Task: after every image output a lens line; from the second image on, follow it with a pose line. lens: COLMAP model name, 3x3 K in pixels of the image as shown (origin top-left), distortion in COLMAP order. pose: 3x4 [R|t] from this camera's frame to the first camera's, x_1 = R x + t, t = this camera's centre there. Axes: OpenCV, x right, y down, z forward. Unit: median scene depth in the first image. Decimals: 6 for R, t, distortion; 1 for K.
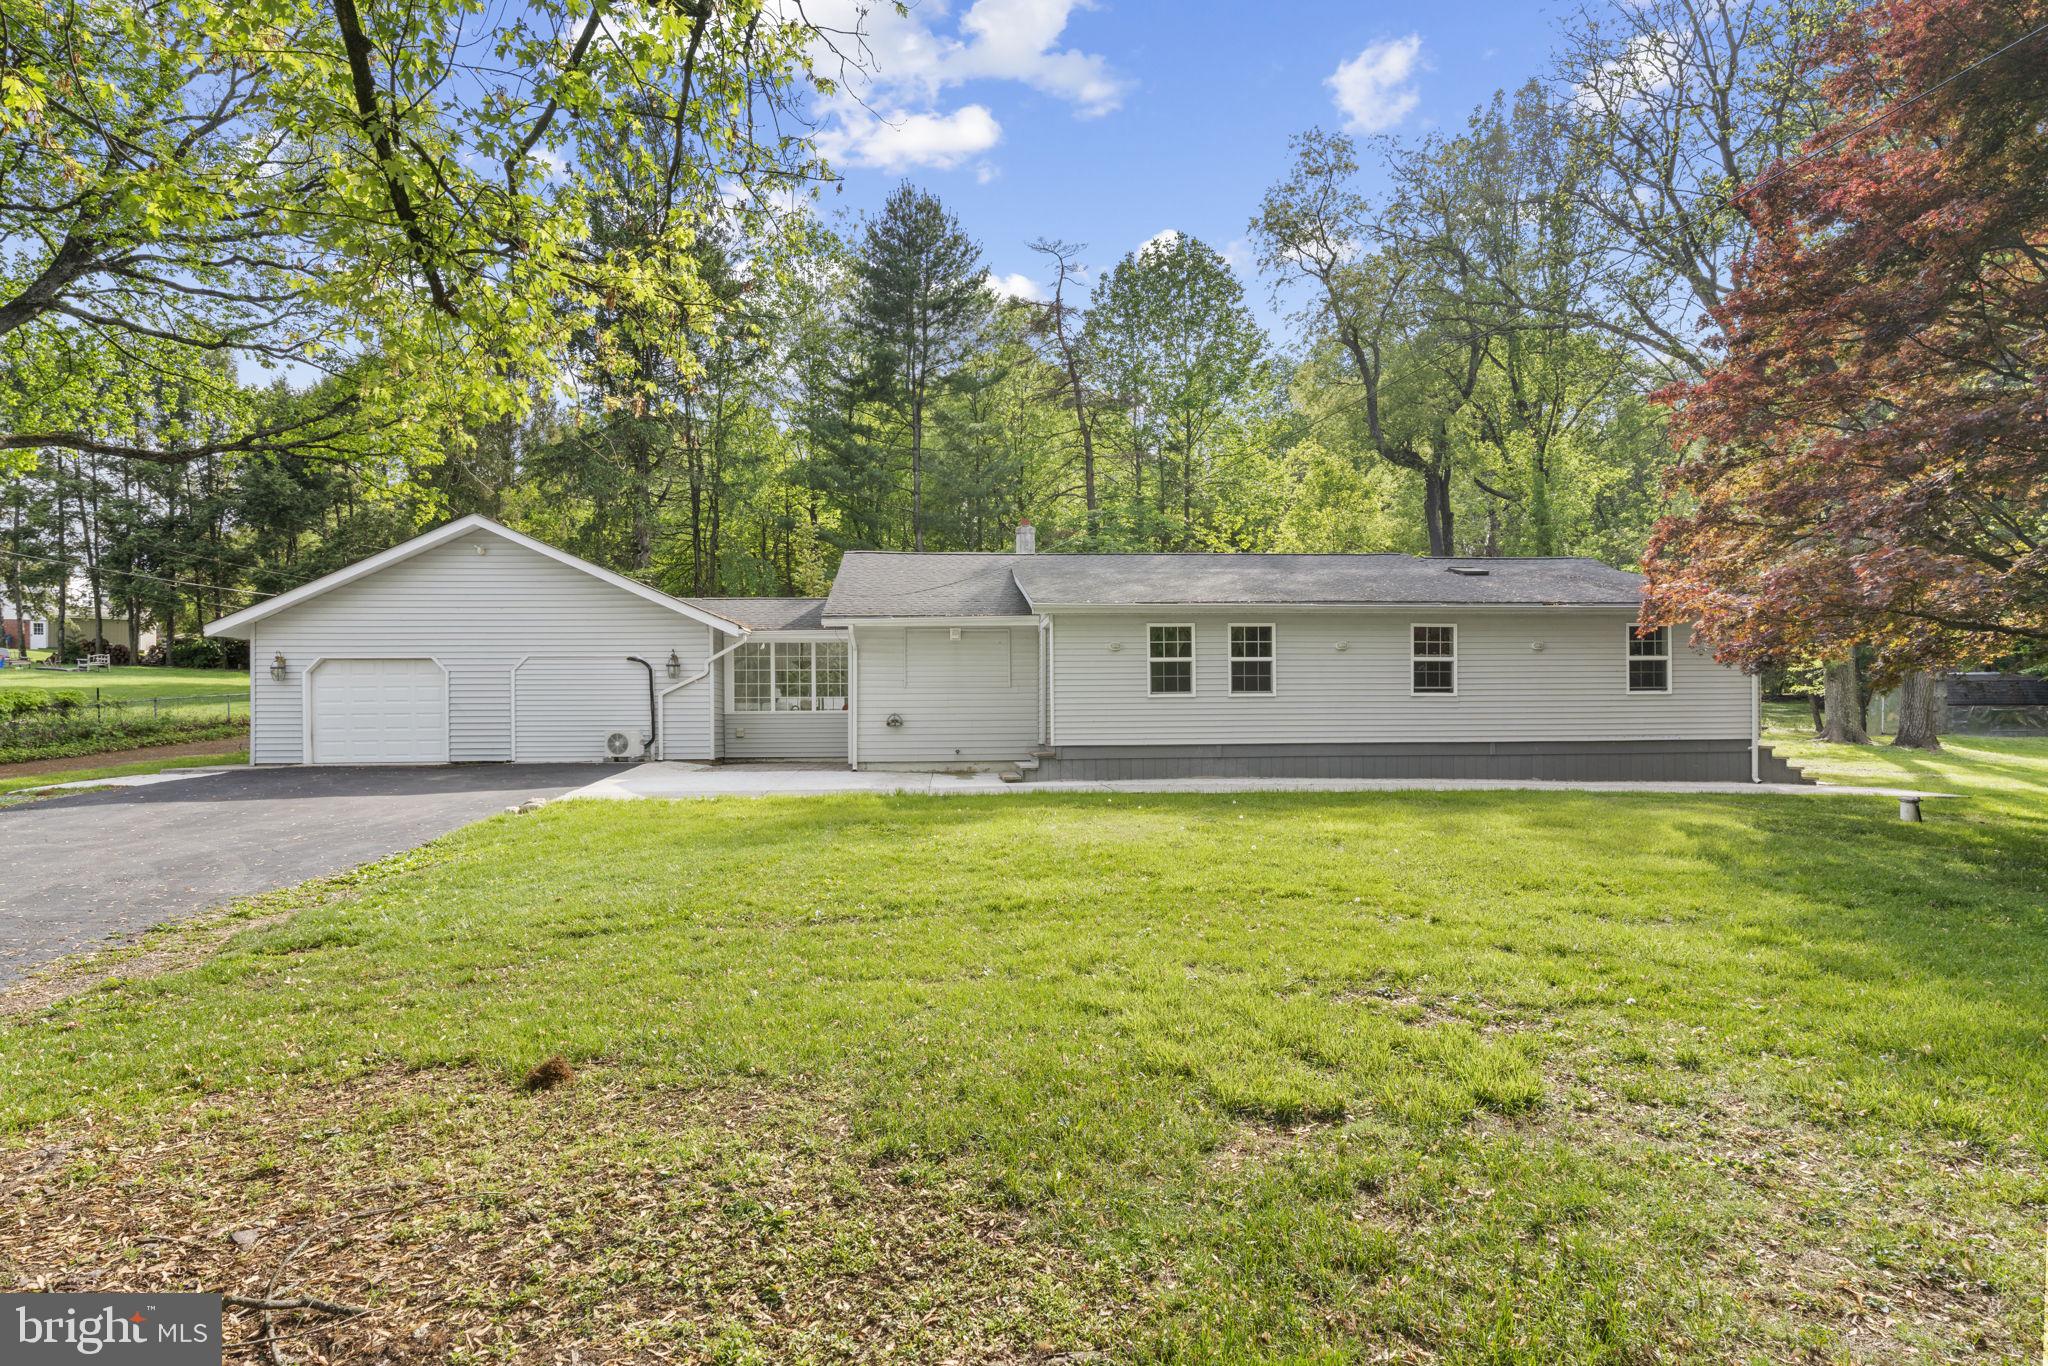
lens RADIAL K [[889.8, 0, 1024.0], [0, 889.8, 683.0], [0, 0, 1]] dist [0.000911, 0.000376]
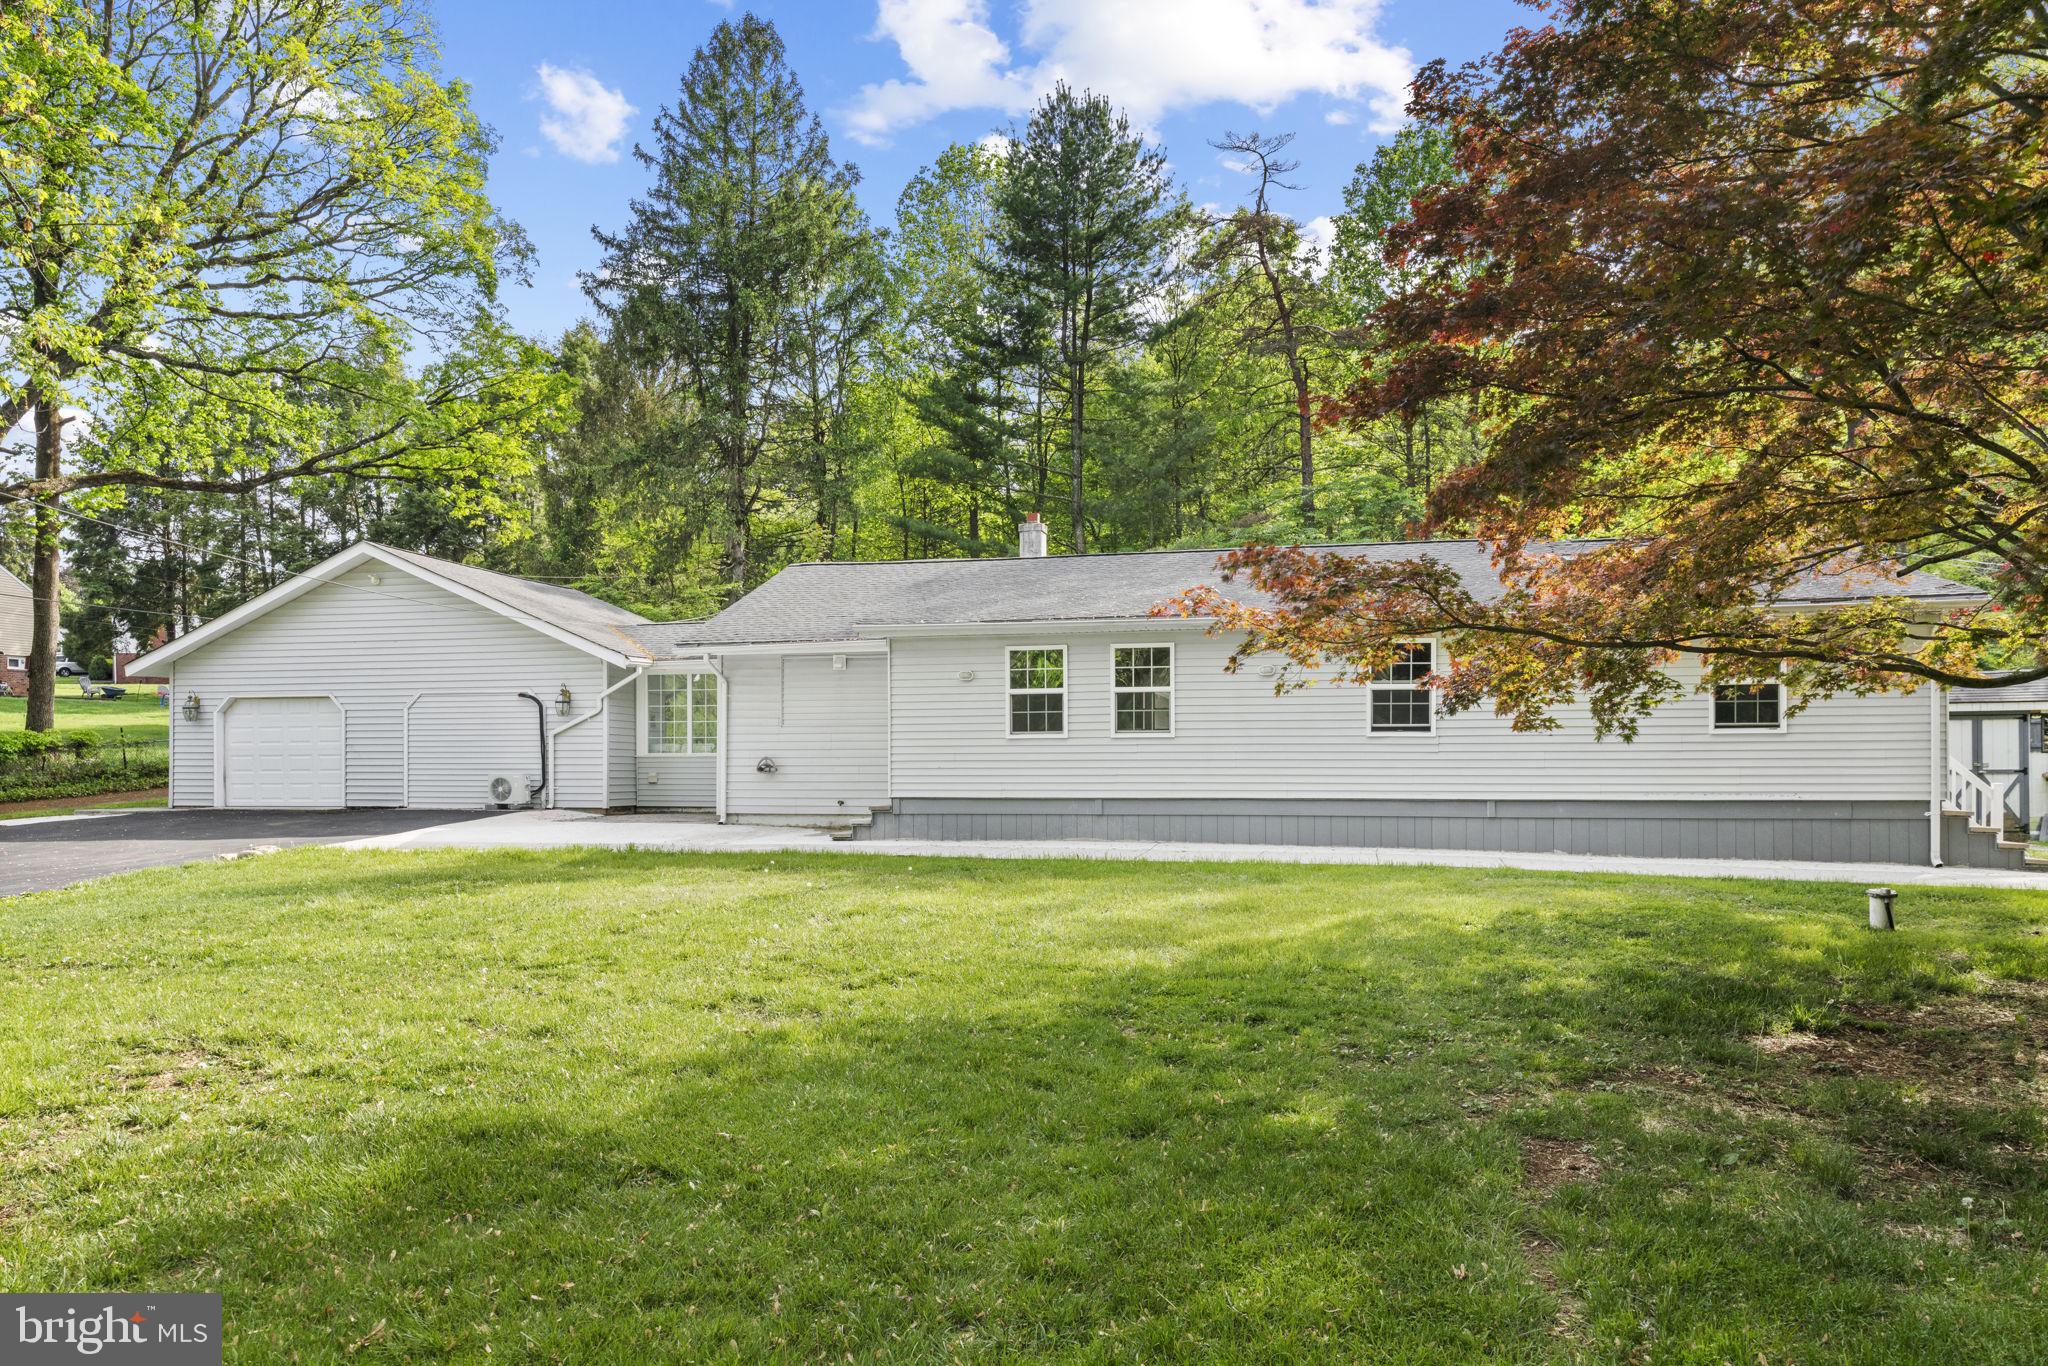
lens RADIAL K [[1142.5, 0, 1015.9], [0, 1142.5, 723.9], [0, 0, 1]] dist [0.033193, -0.039414]
pose [[0.970169, -0.002558, -0.242416, 0.330818], [0.003893, 0.999980, 0.005029, -0.001817], [0.242398, -0.005822, 0.970159, 0.000911]]
